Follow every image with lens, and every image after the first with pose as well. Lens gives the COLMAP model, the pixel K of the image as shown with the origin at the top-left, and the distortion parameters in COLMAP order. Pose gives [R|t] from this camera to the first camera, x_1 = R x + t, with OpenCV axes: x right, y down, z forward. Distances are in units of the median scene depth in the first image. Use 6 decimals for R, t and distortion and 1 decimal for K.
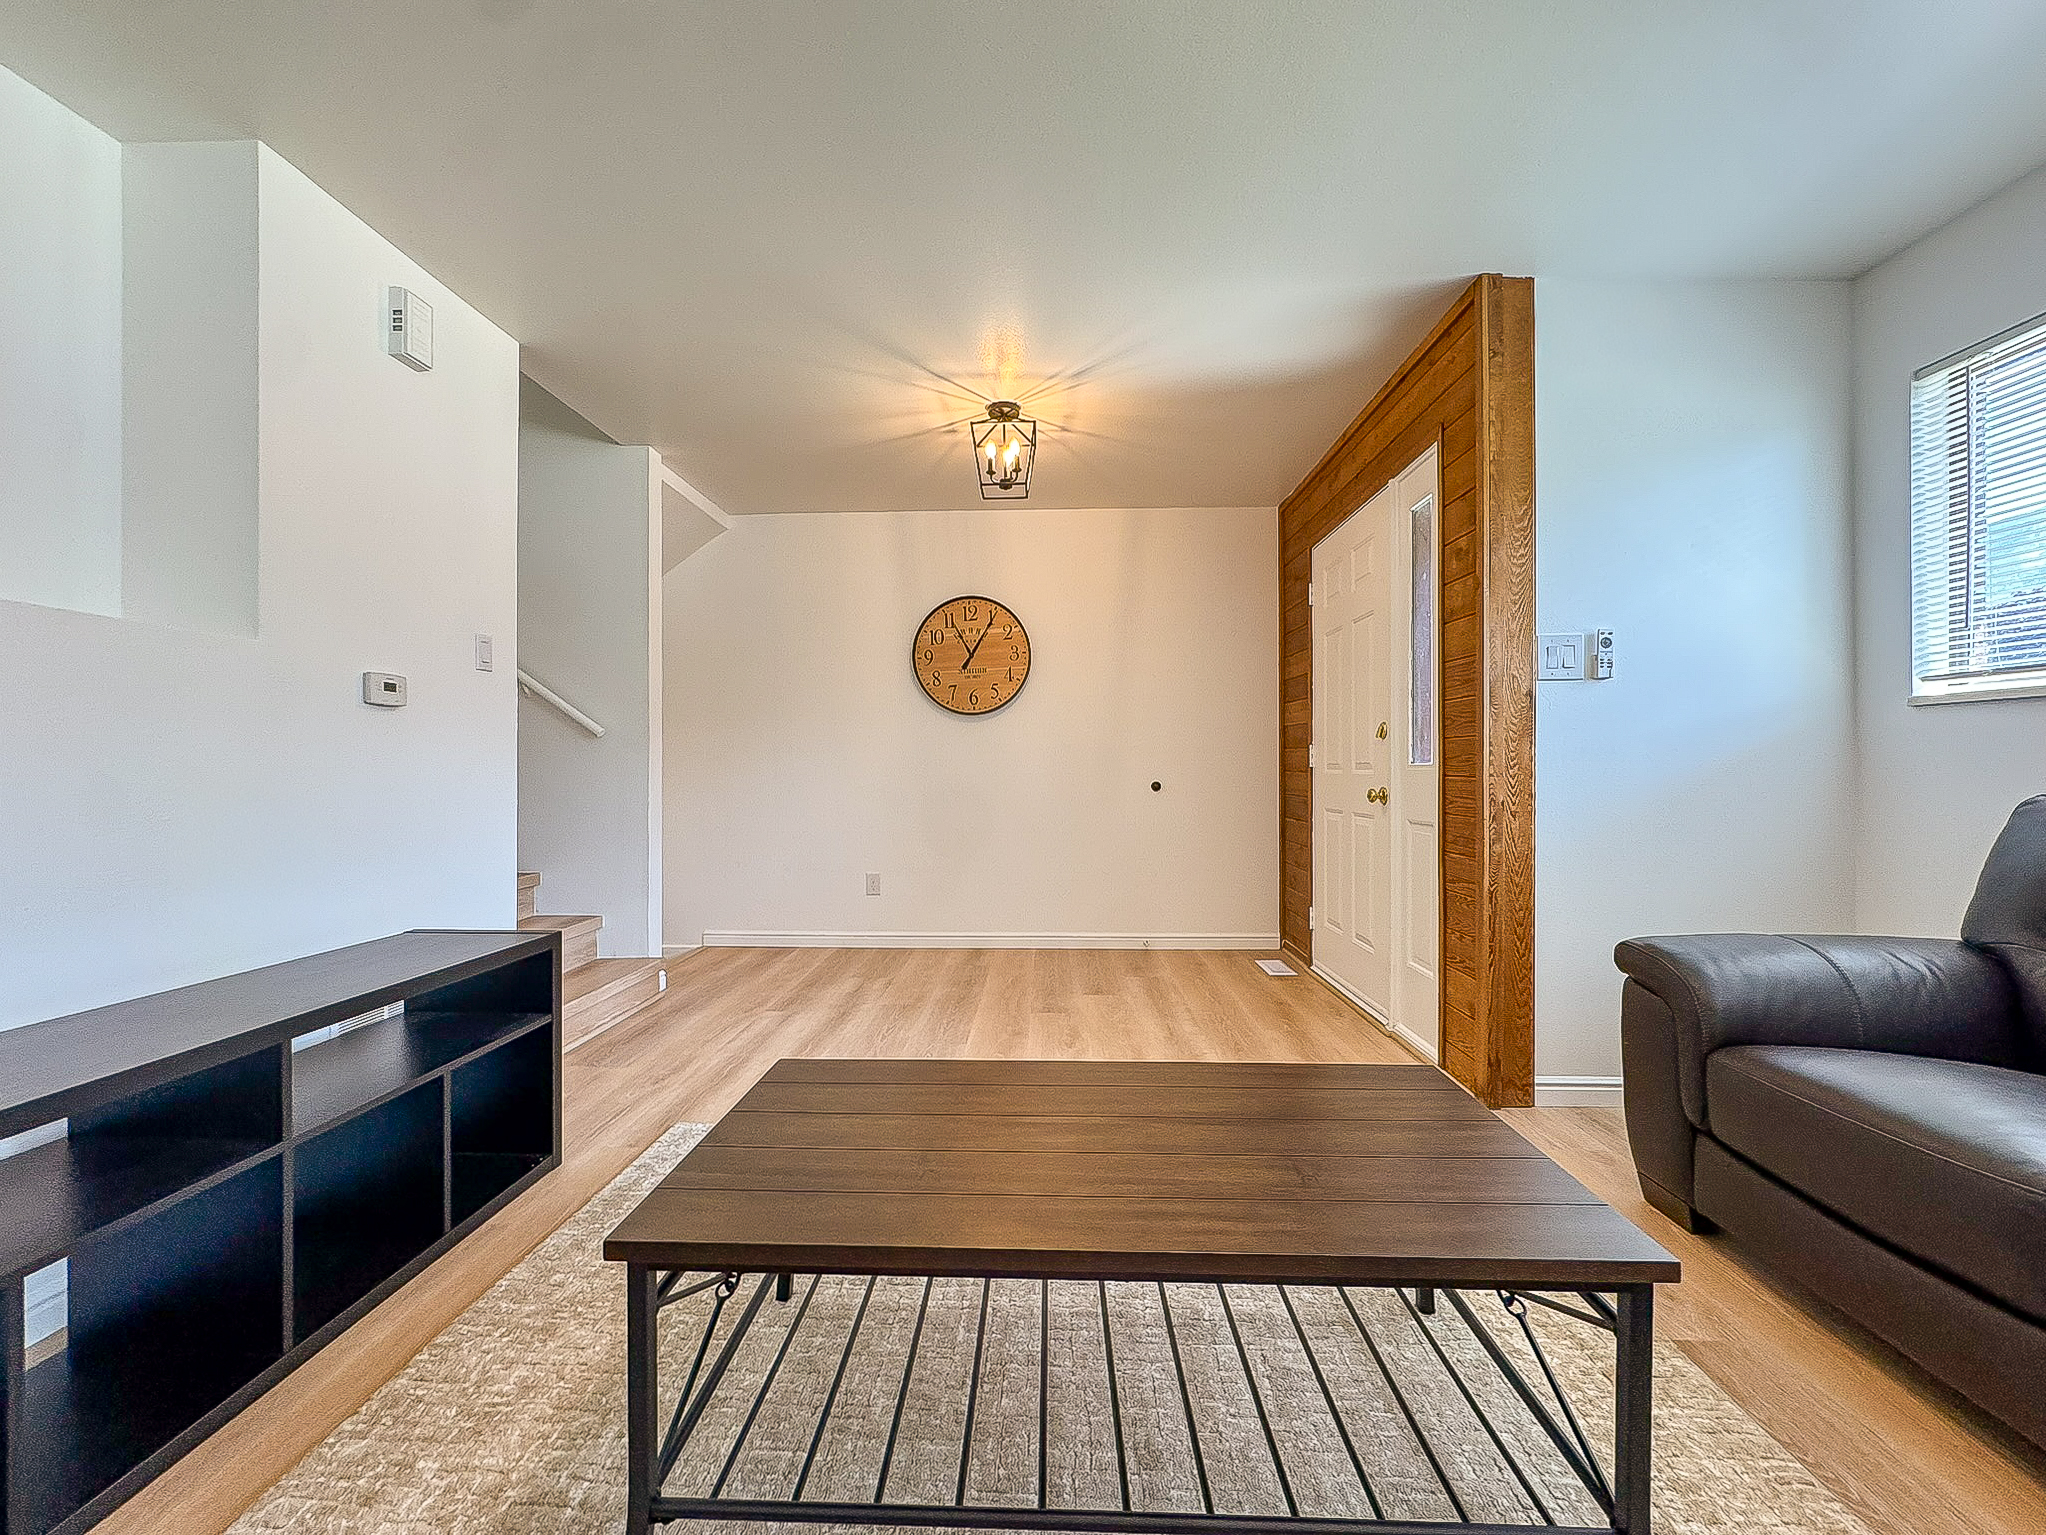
lens RADIAL K [[827.0, 0, 1023.0], [0, 827.0, 767.5], [0, 0, 1]] dist [0.001803, 0.000291]
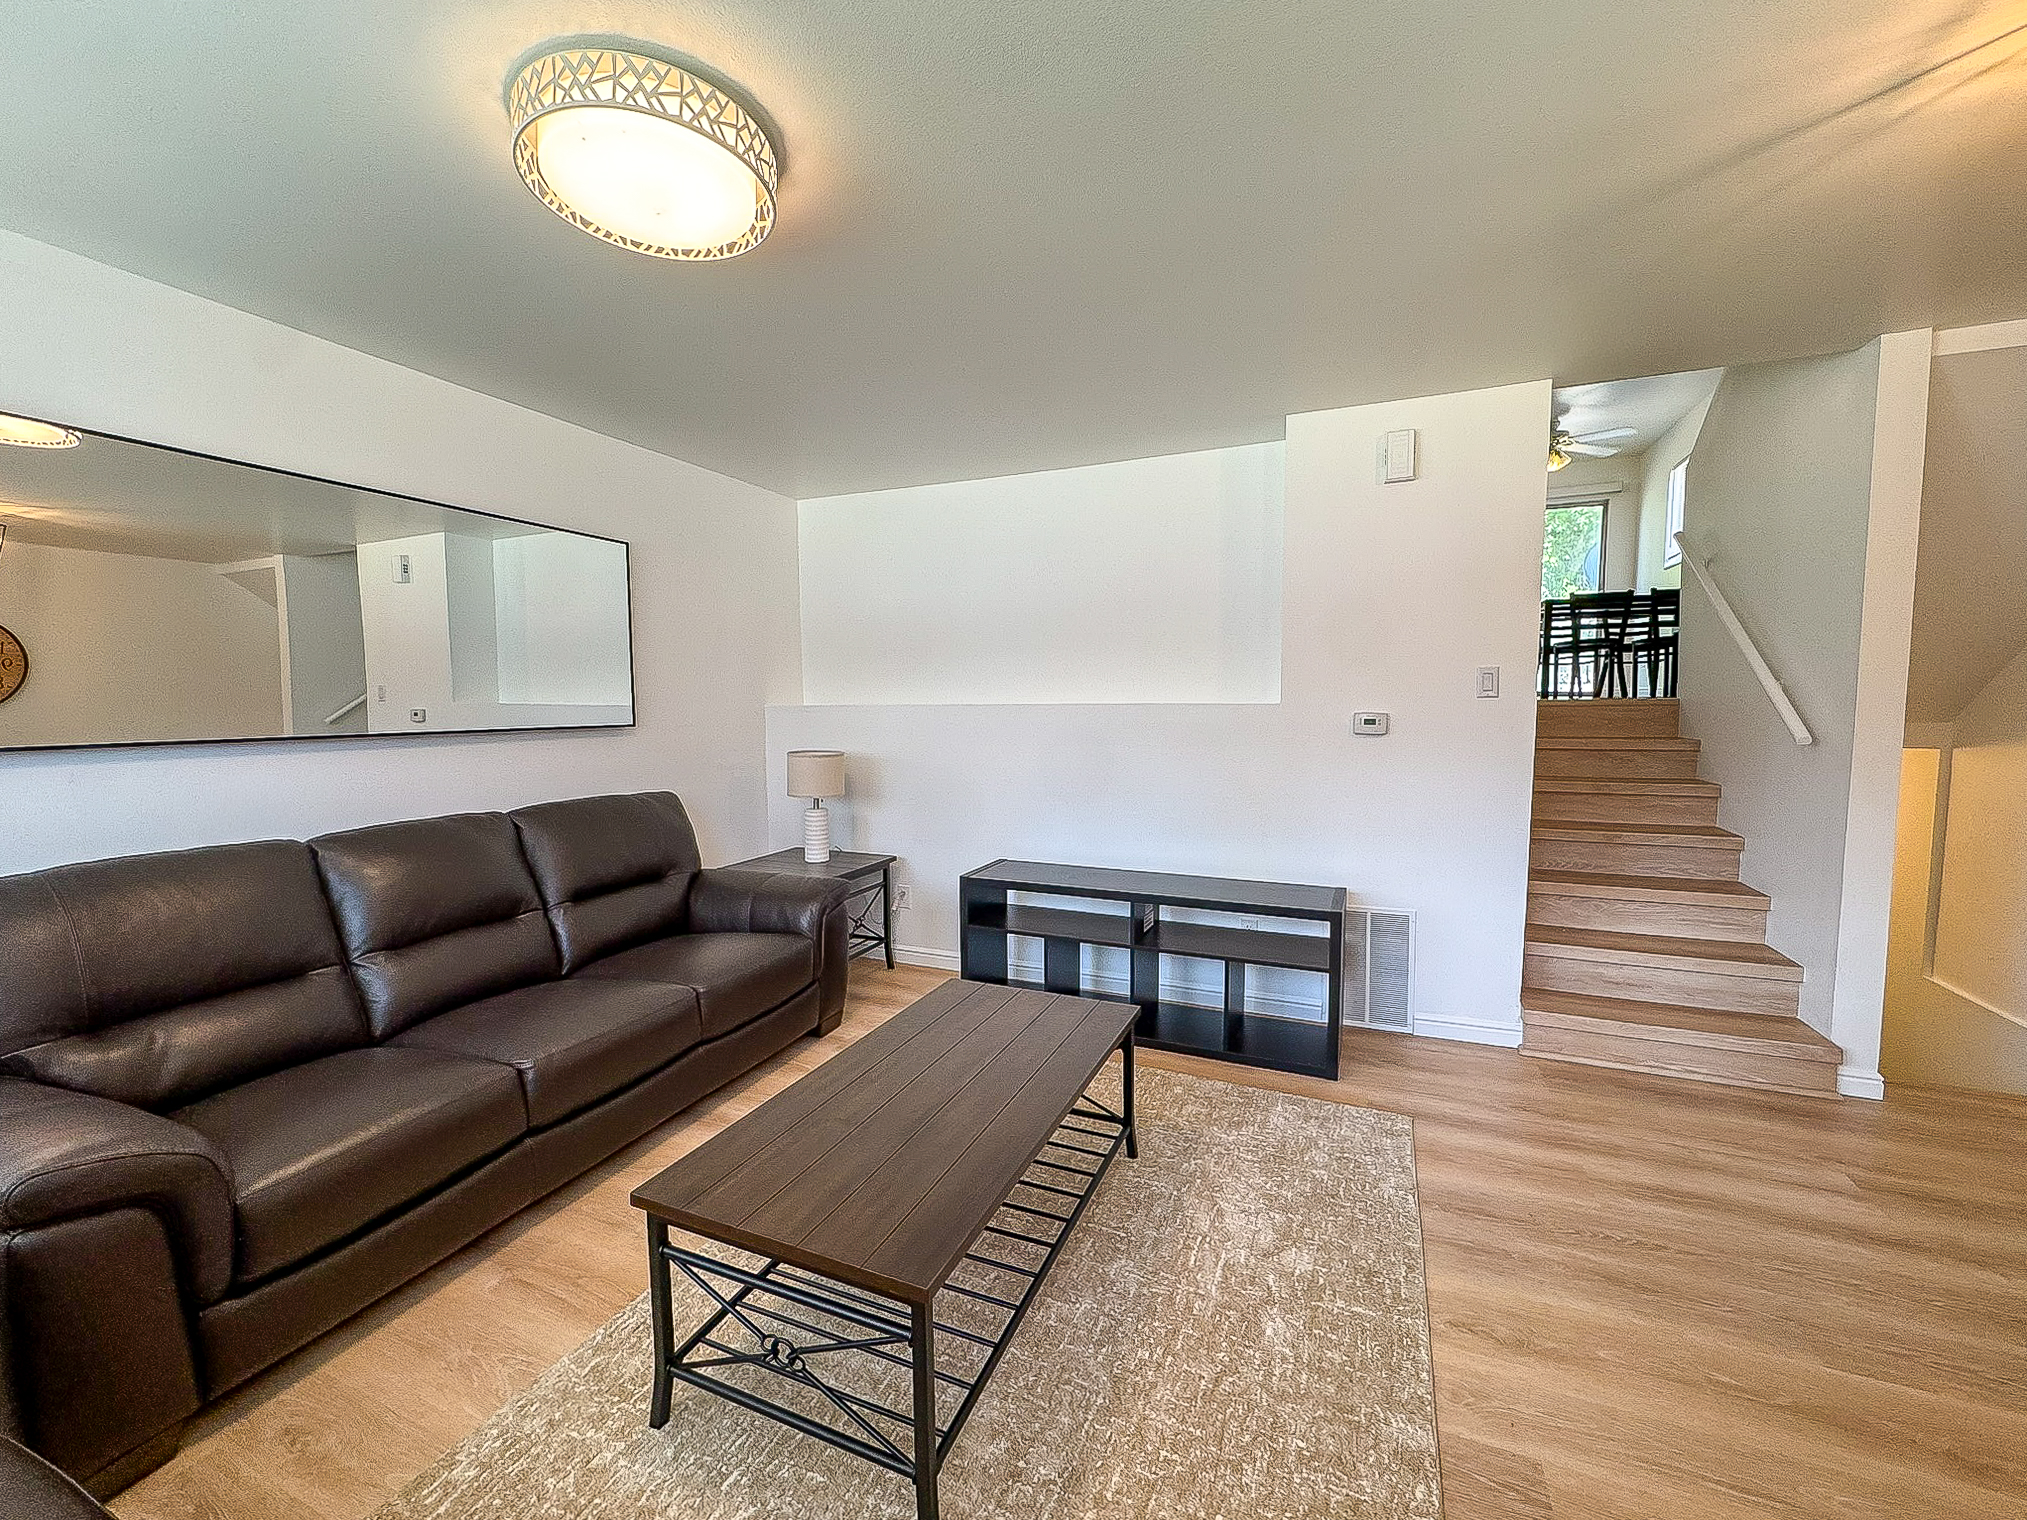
lens RADIAL K [[815.2, 0, 1014.3], [0, 815.2, 763.9], [0, 0, 1]] dist [0.000039, 0.000205]
pose [[-0.362951, 0.079118, -0.928443, 0.553674], [0.006963, 0.996591, 0.082203, -0.100859], [0.931782, 0.023371, -0.362265, 0.649598]]
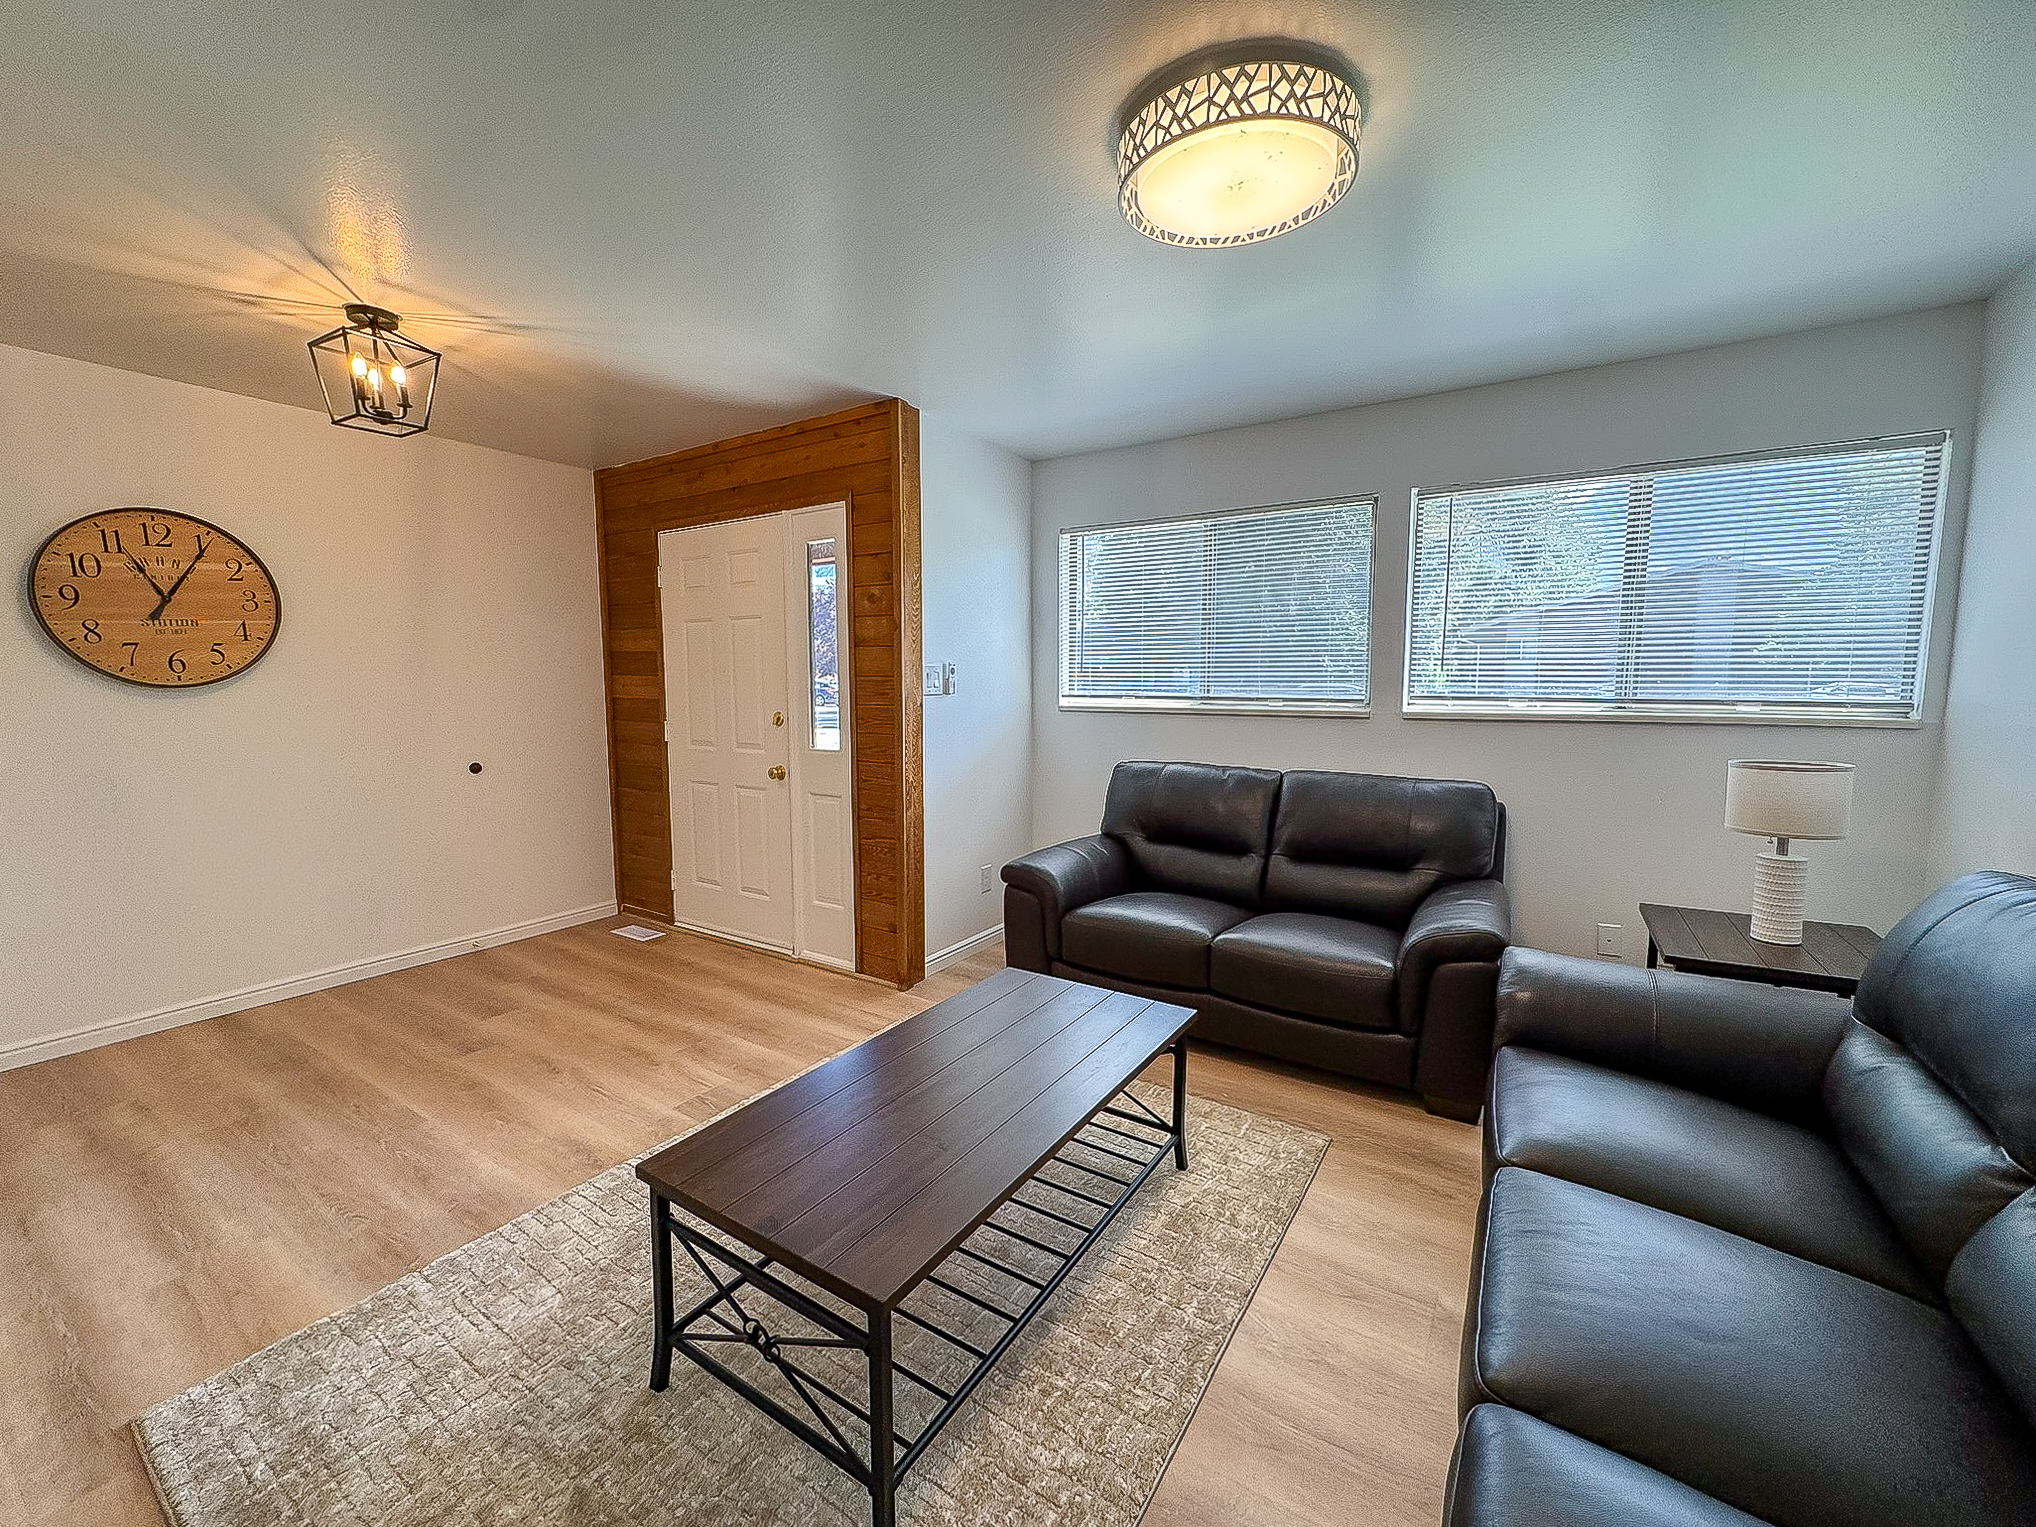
lens RADIAL K [[823.0, 0, 1018.0], [0, 823.0, 763.5], [0, 0, 1]] dist [0.001803, 0.000291]
pose [[0.512869, -0.087454, 0.854001, -0.416447], [-0.000442, 0.994770, 0.102135, -0.102752], [-0.858467, -0.052759, 0.510148, 0.081838]]
